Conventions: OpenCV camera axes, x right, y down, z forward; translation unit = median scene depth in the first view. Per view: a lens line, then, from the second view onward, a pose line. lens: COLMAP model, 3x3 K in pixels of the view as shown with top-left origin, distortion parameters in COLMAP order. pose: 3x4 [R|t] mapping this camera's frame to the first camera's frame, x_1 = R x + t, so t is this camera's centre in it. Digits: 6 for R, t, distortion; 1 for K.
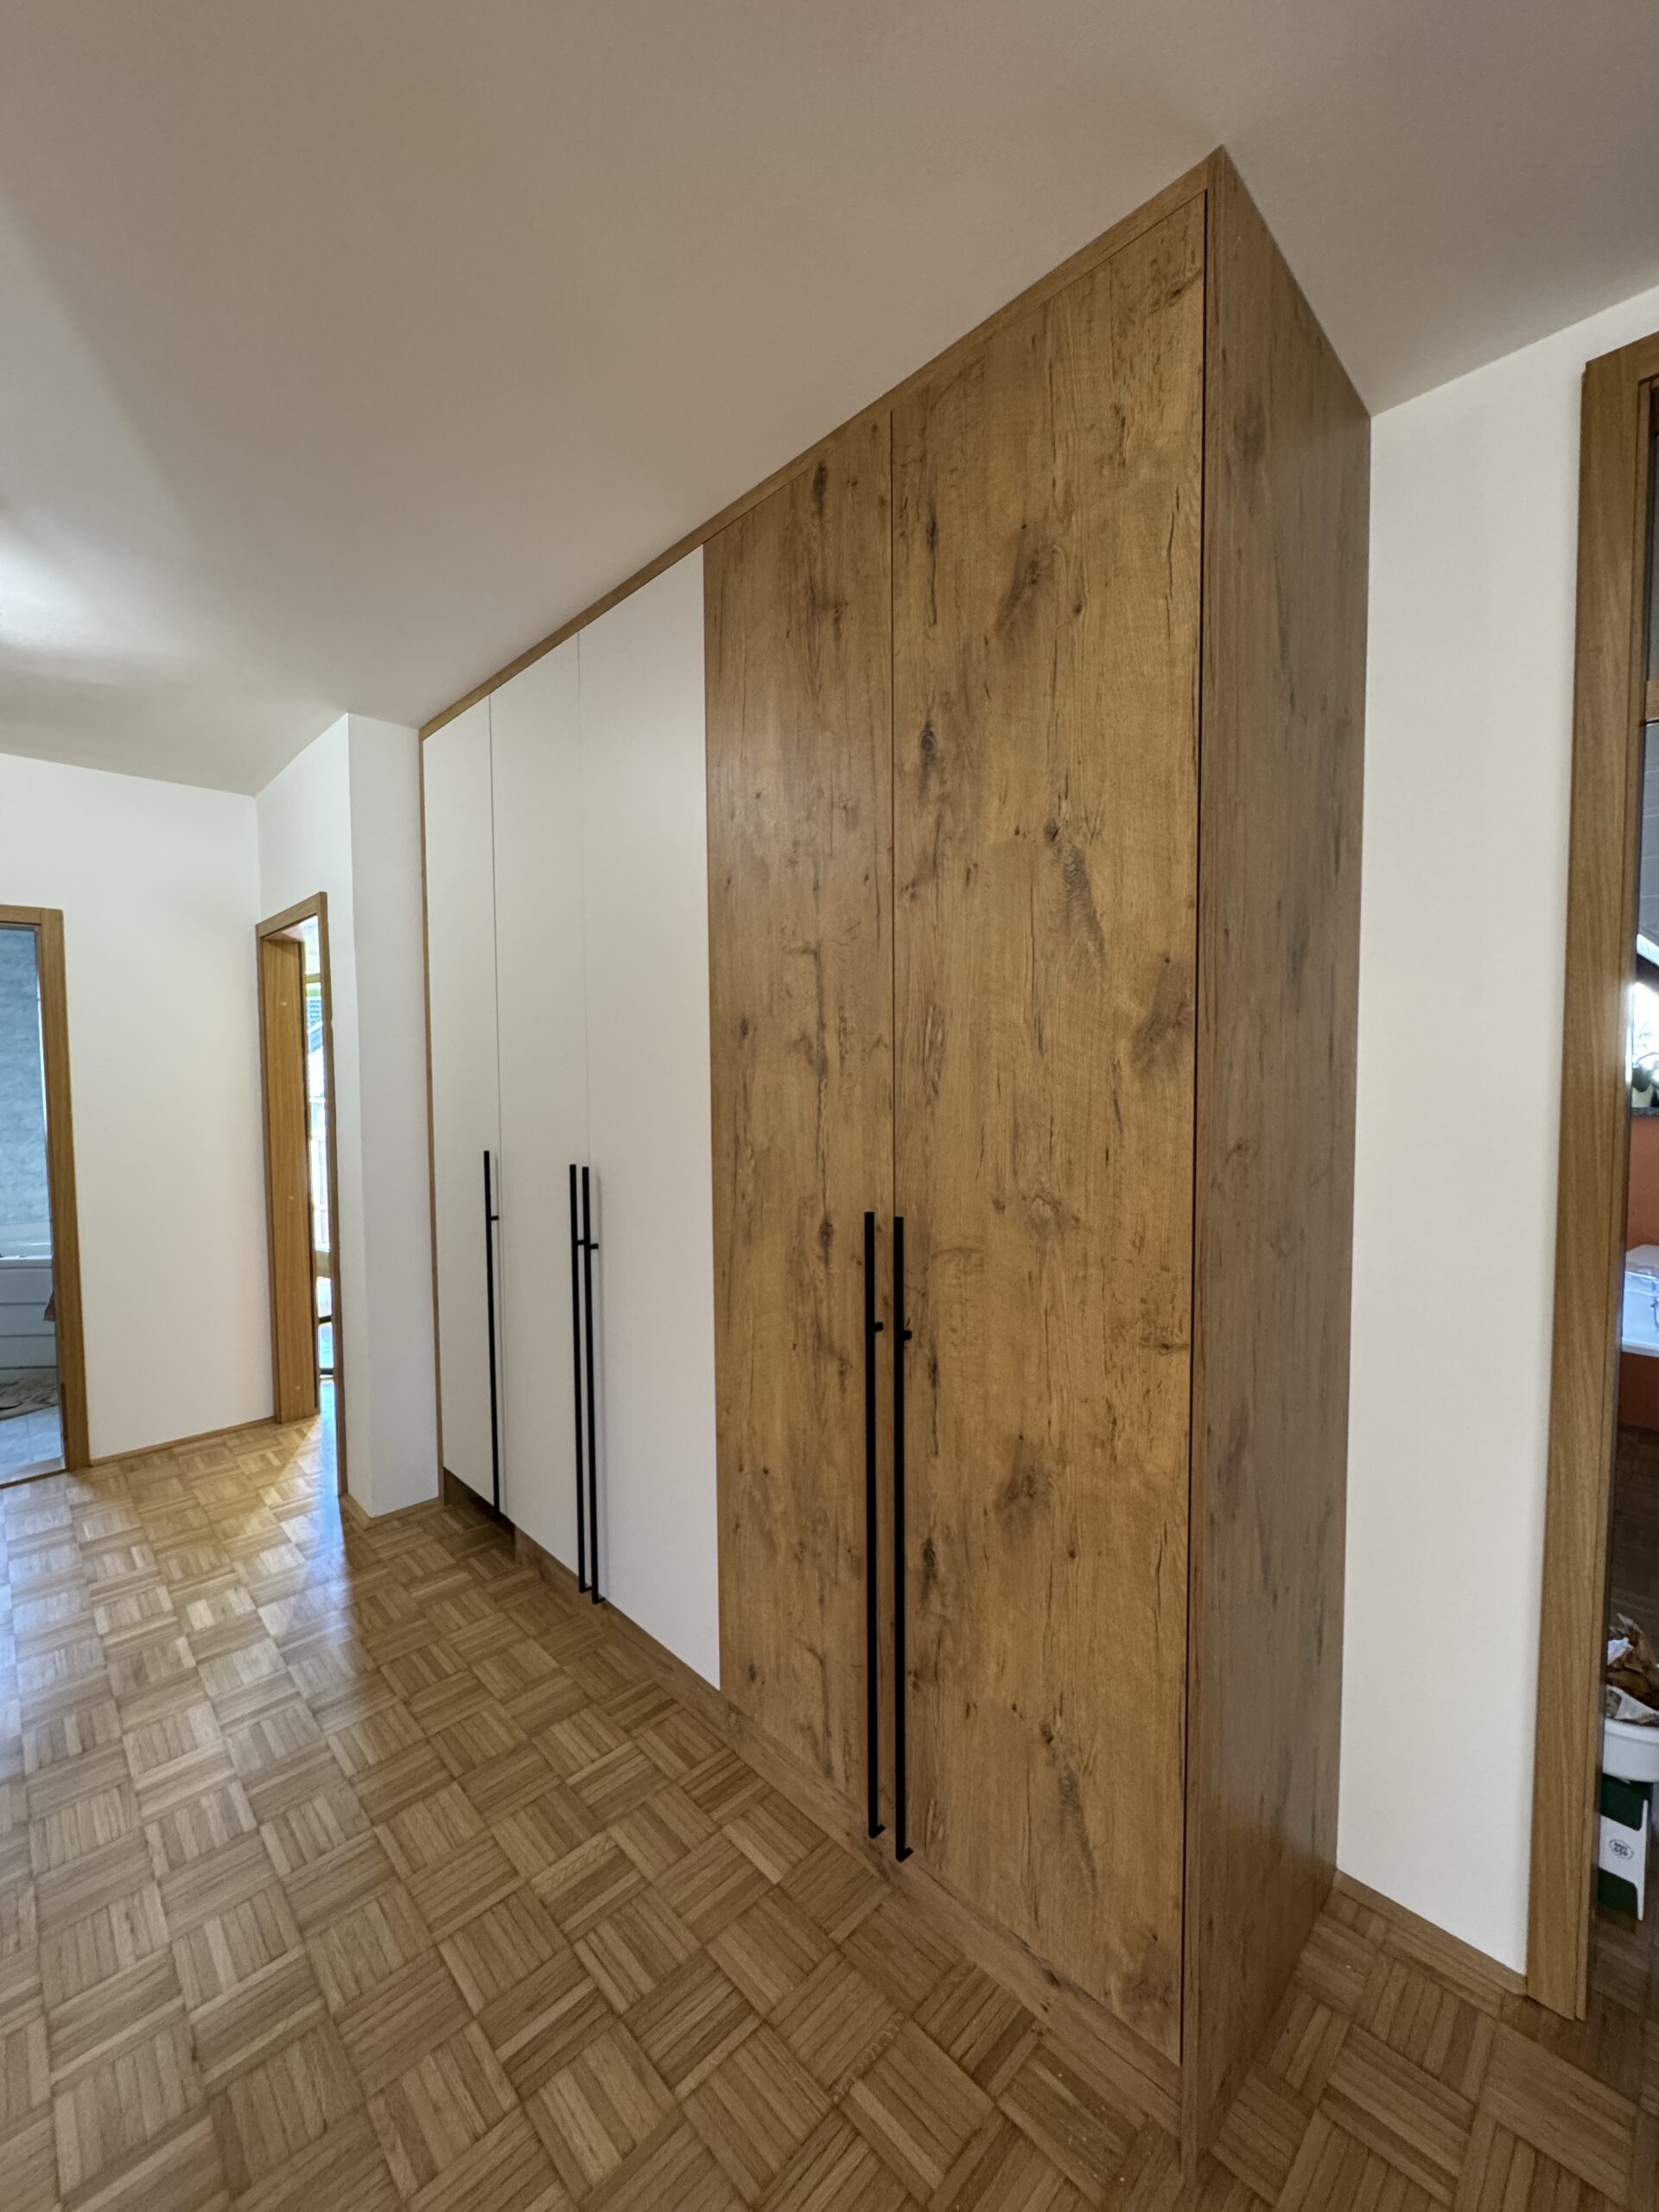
lens RADIAL K [[888.5, 0, 822.0], [0, 888.5, 1108.4], [0, 0, 1]] dist [-0.003569, 0.000287]
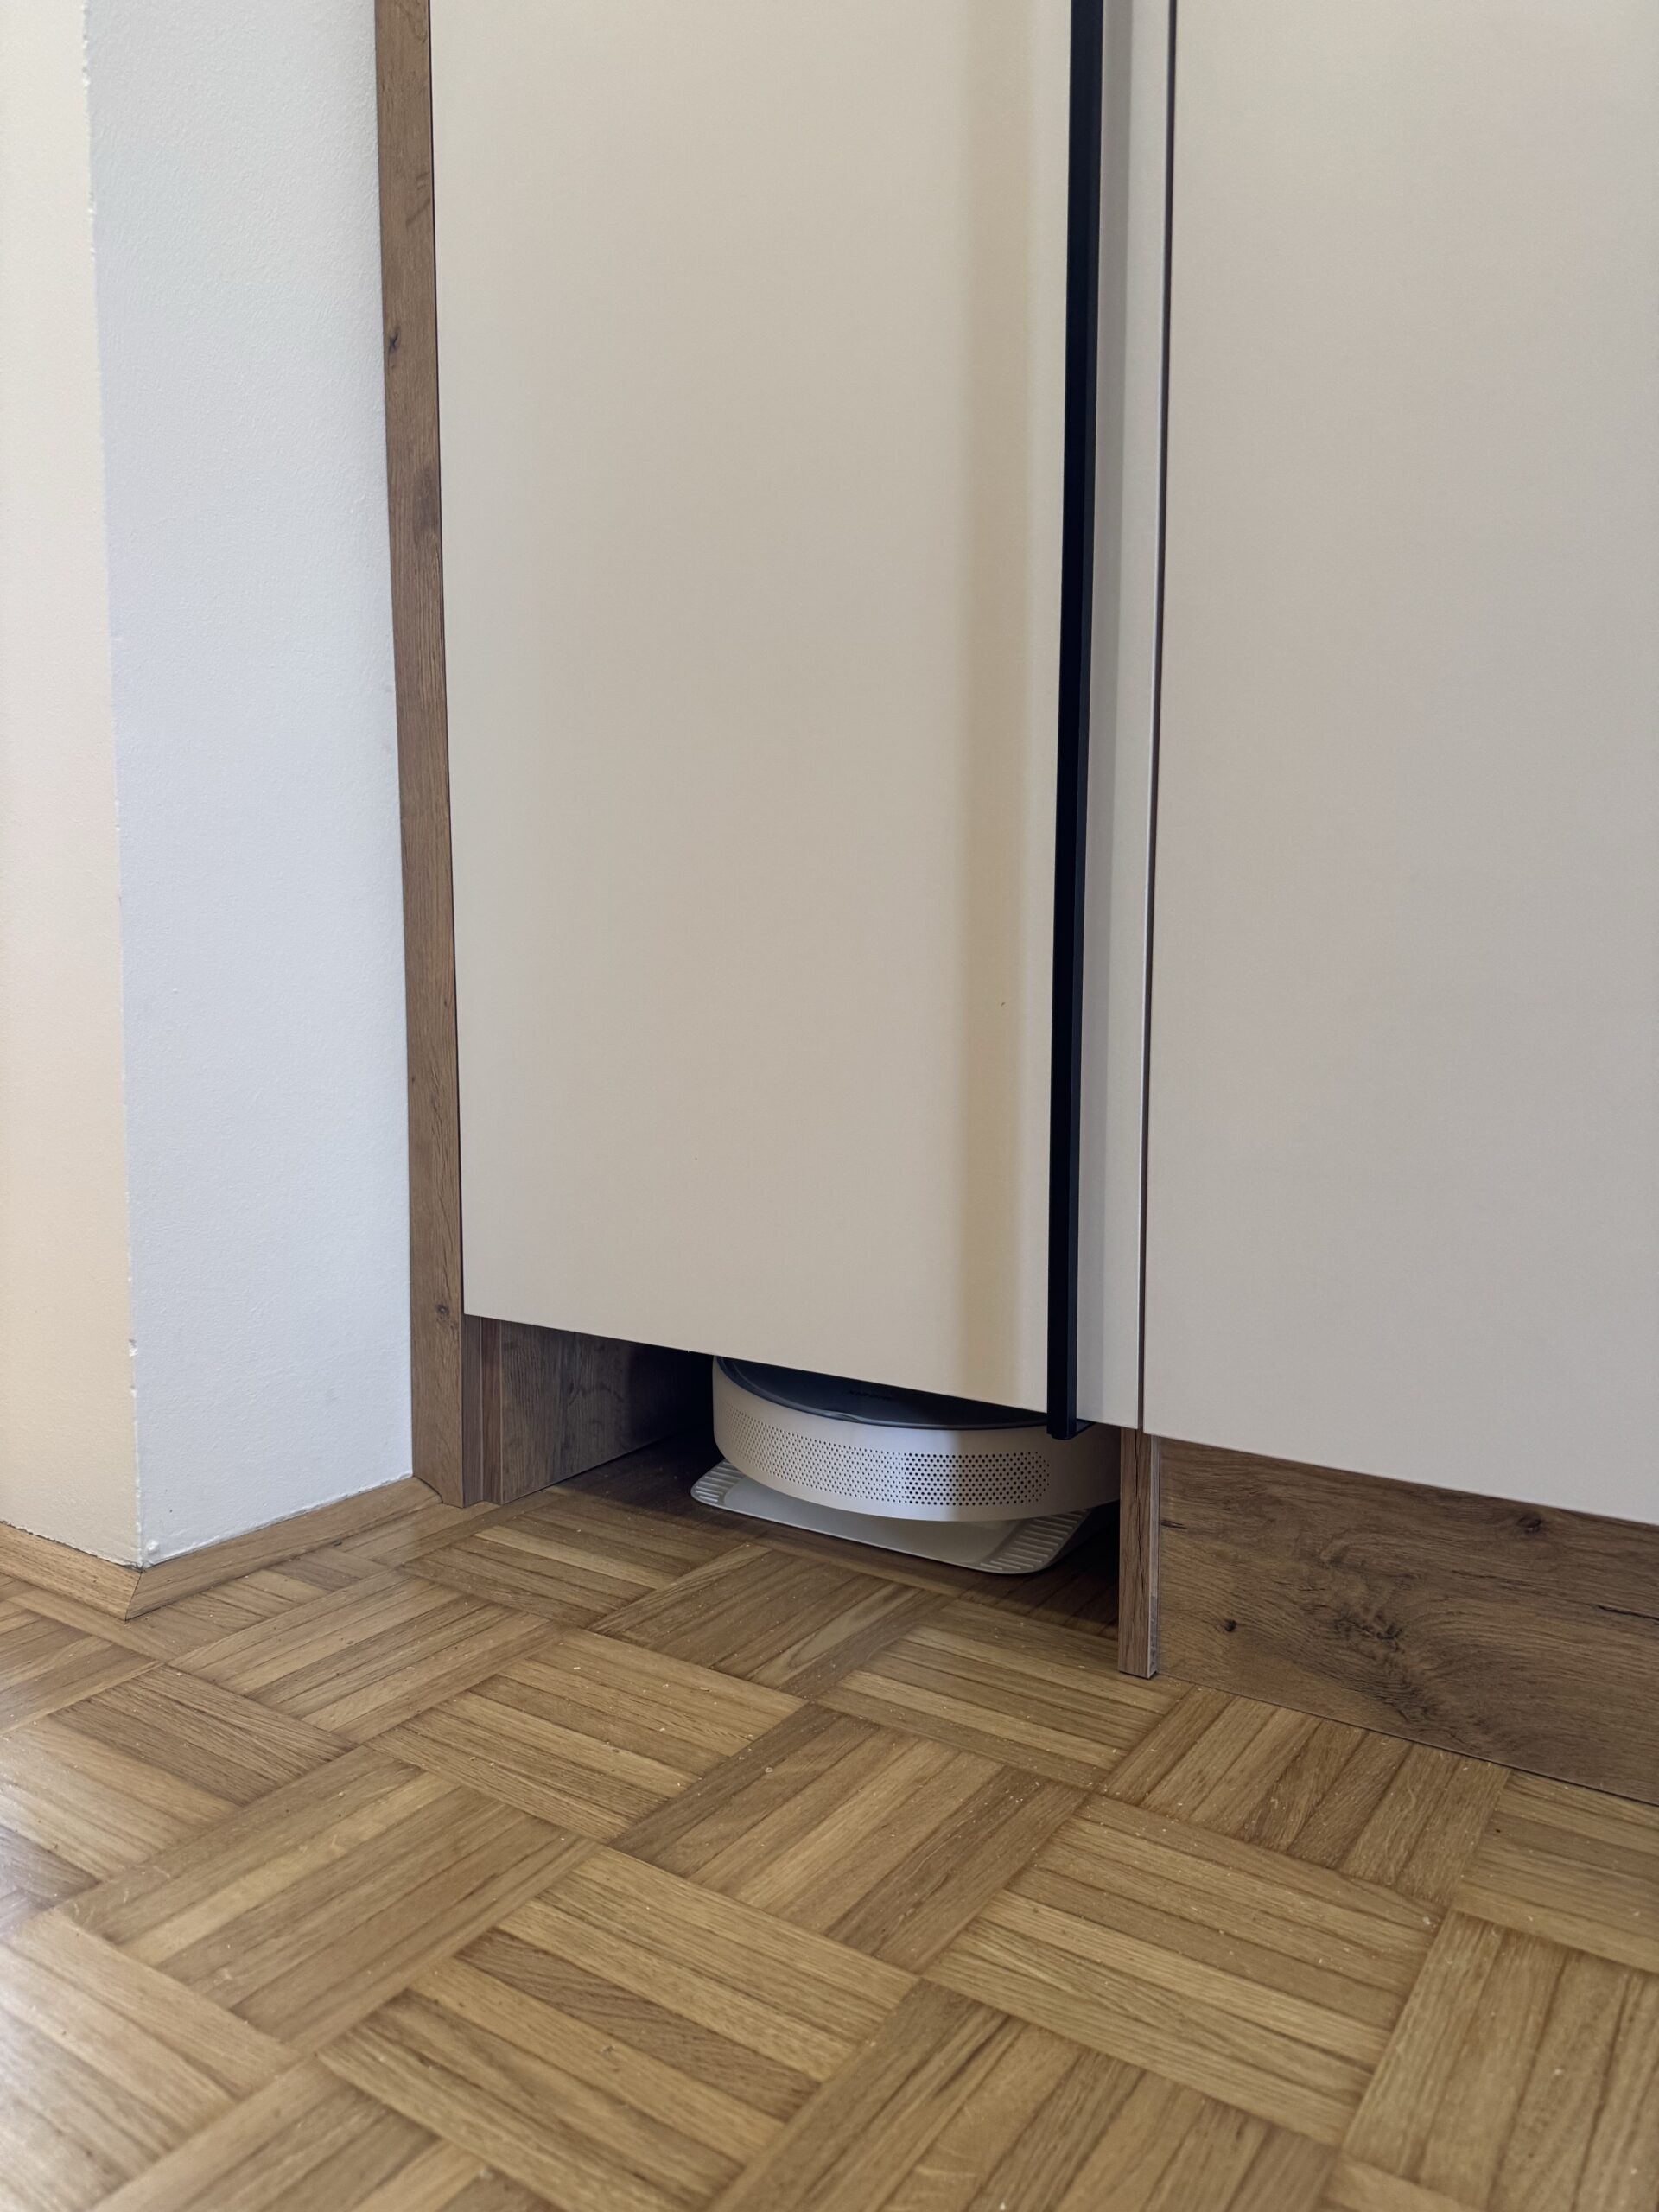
lens RADIAL K [[1593.2, 0, 827.3], [0, 1593.2, 1099.5], [0, 0, 1]] dist [0.027778, -0.038095]
pose [[0.976931, -0.014074, 0.213090, -0.871983], [0.005175, 0.999093, 0.042259, 0.697479], [-0.213491, -0.040181, 0.976118, 1.279659]]
